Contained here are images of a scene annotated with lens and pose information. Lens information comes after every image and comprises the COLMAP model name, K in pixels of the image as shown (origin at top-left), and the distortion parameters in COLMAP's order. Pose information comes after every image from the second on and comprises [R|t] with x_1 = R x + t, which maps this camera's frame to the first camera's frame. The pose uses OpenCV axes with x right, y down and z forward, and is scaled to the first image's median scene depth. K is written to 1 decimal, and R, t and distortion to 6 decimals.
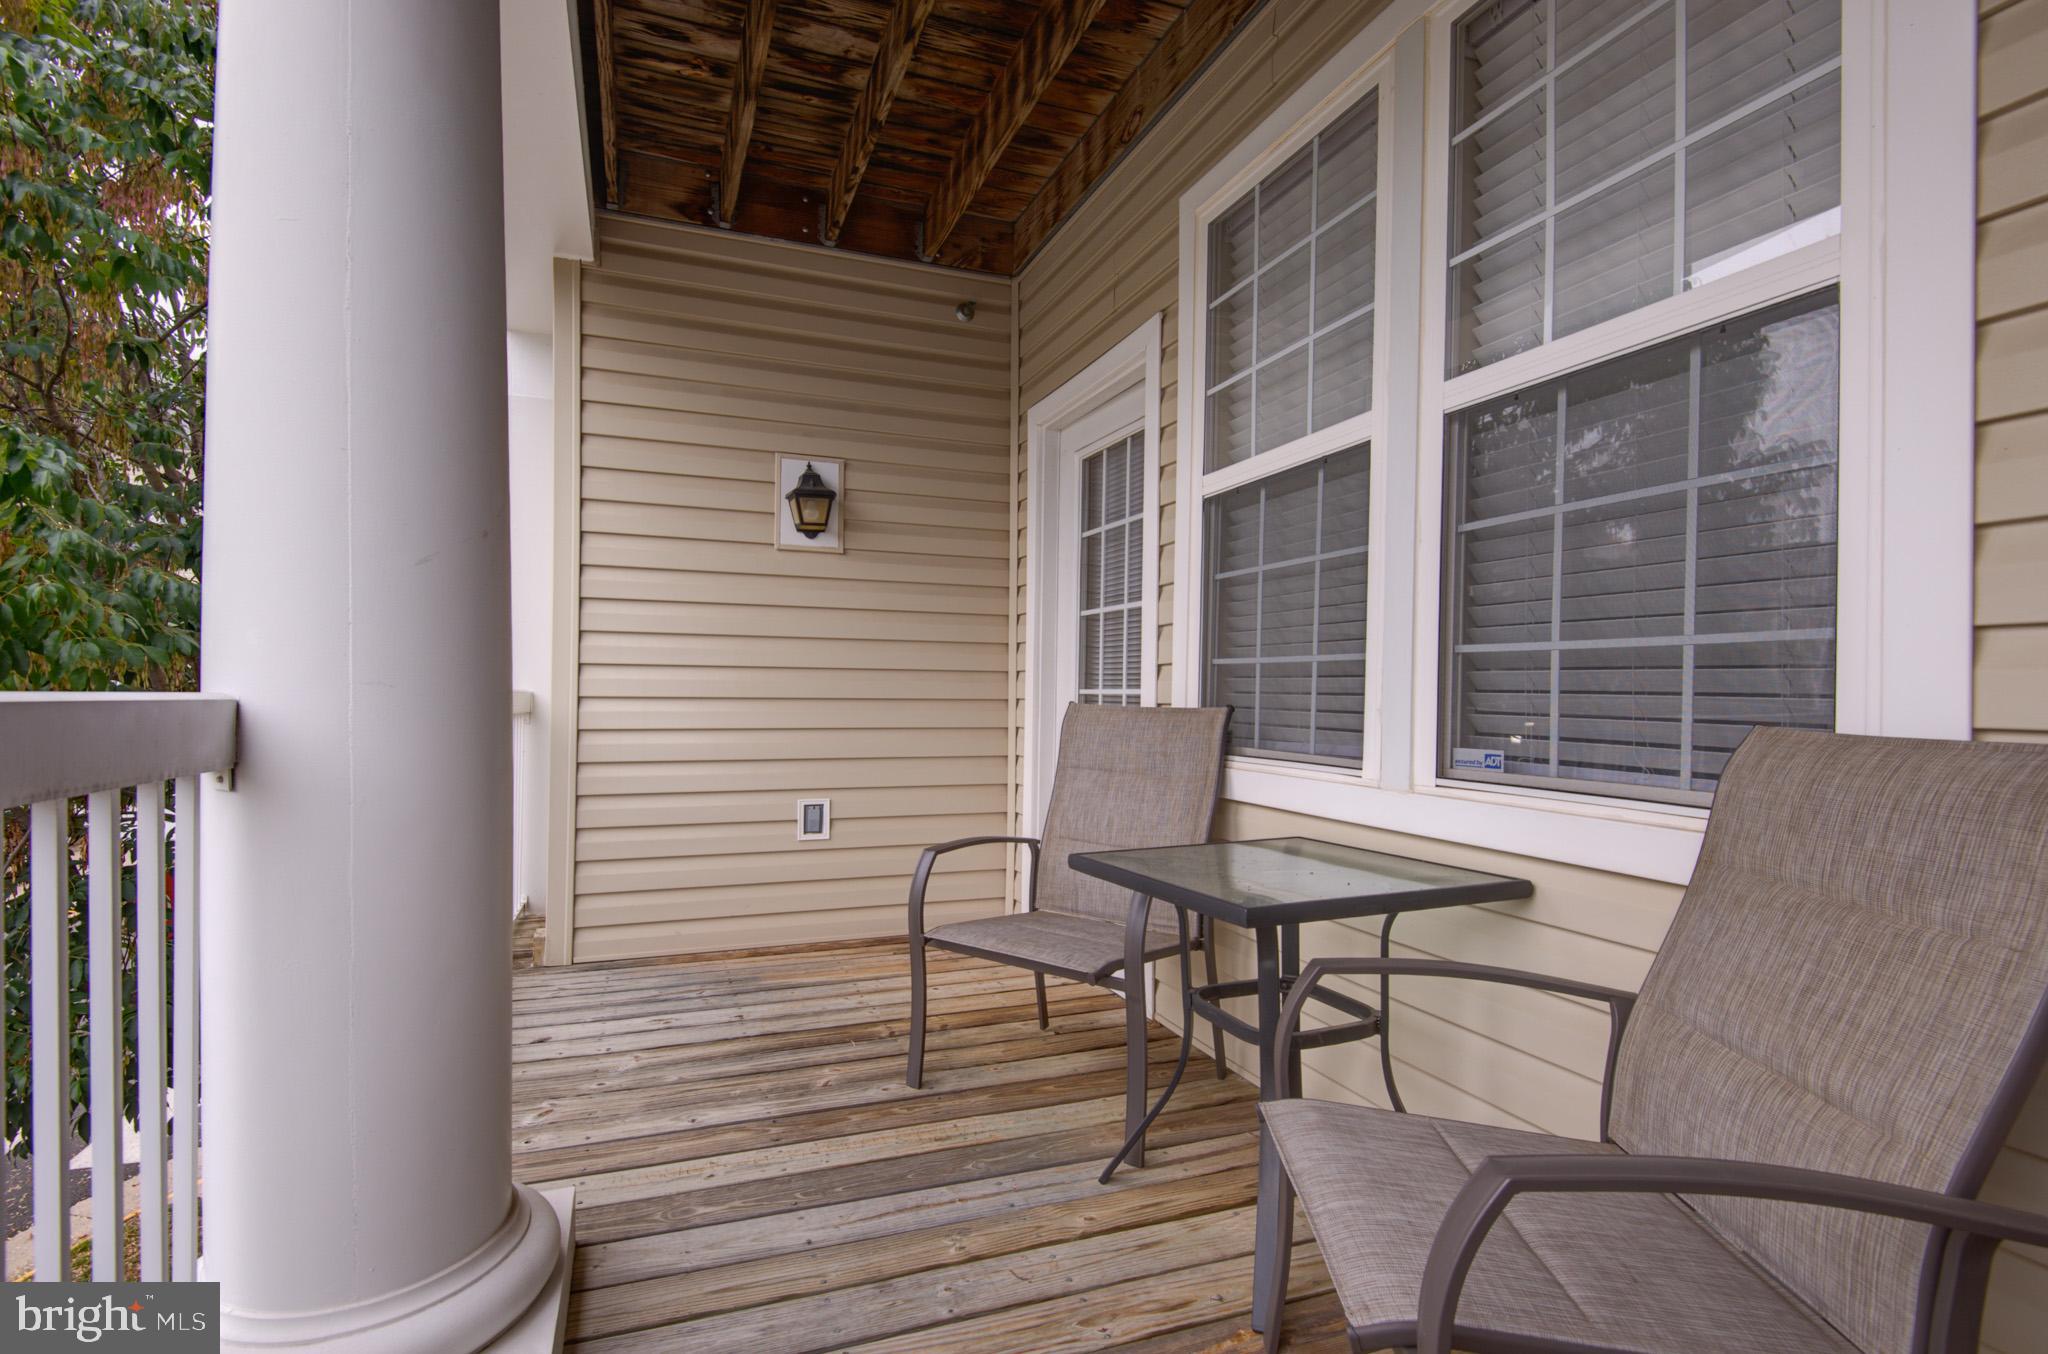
lens RADIAL K [[975.3, 0, 1024.0], [0, 975.3, 677.0], [0, 0, 1]] dist [-0.000666, -0.023038]
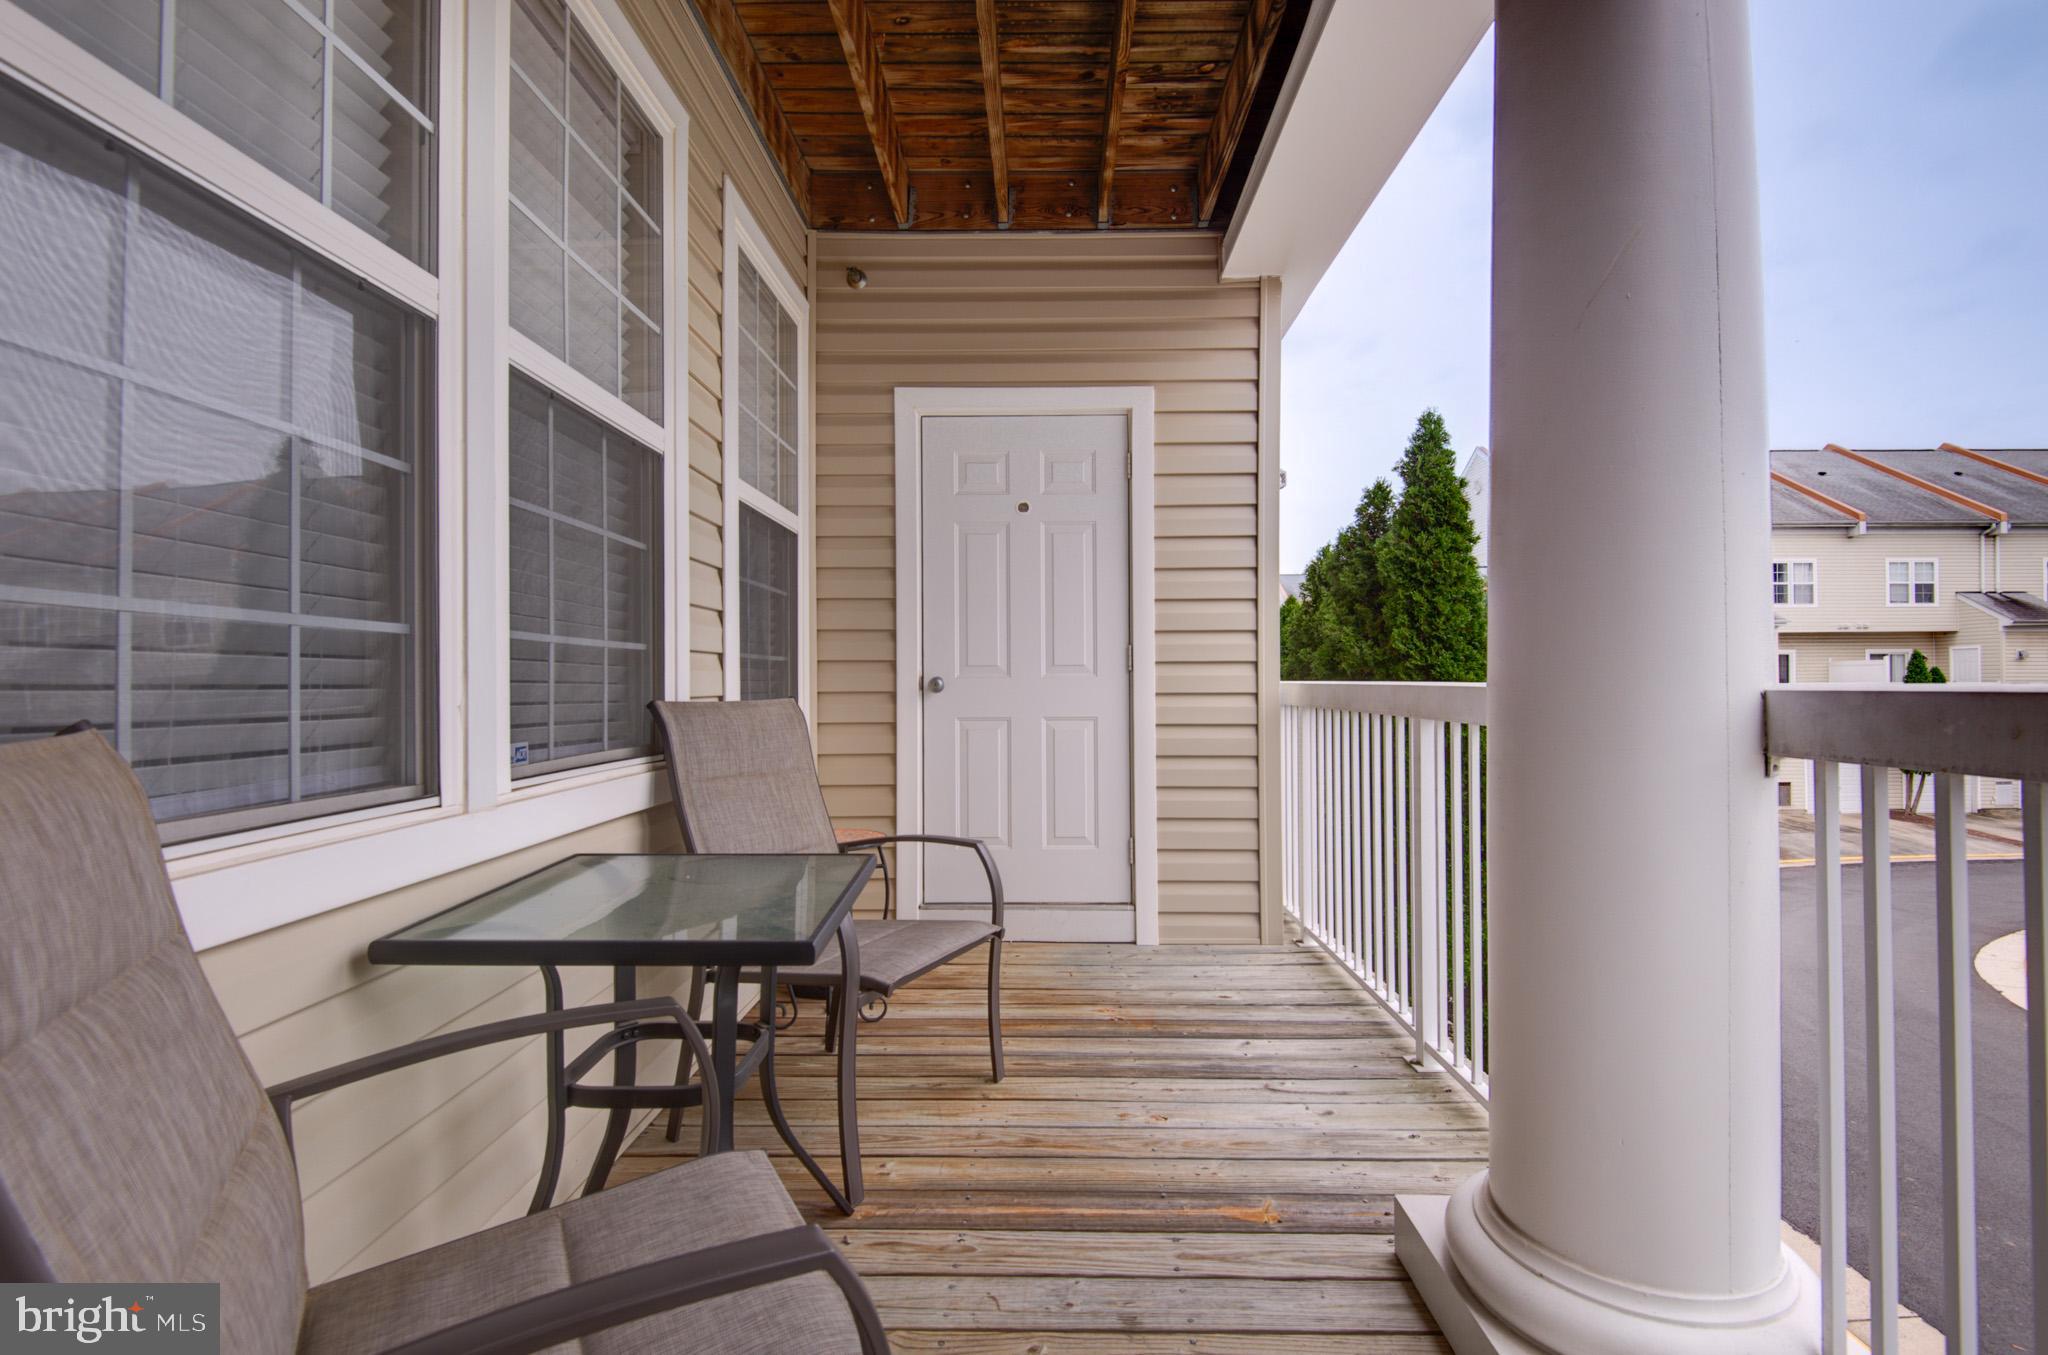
lens RADIAL K [[949.8, 0, 1024.0], [0, 949.8, 677.5], [0, 0, 1]] dist [0.001487, -0.011094]
pose [[-0.922270, -0.009067, 0.386440, -0.325215], [-0.011877, 0.999918, -0.004885, 0.009579], [-0.386364, -0.009095, -0.922302, 1.613582]]
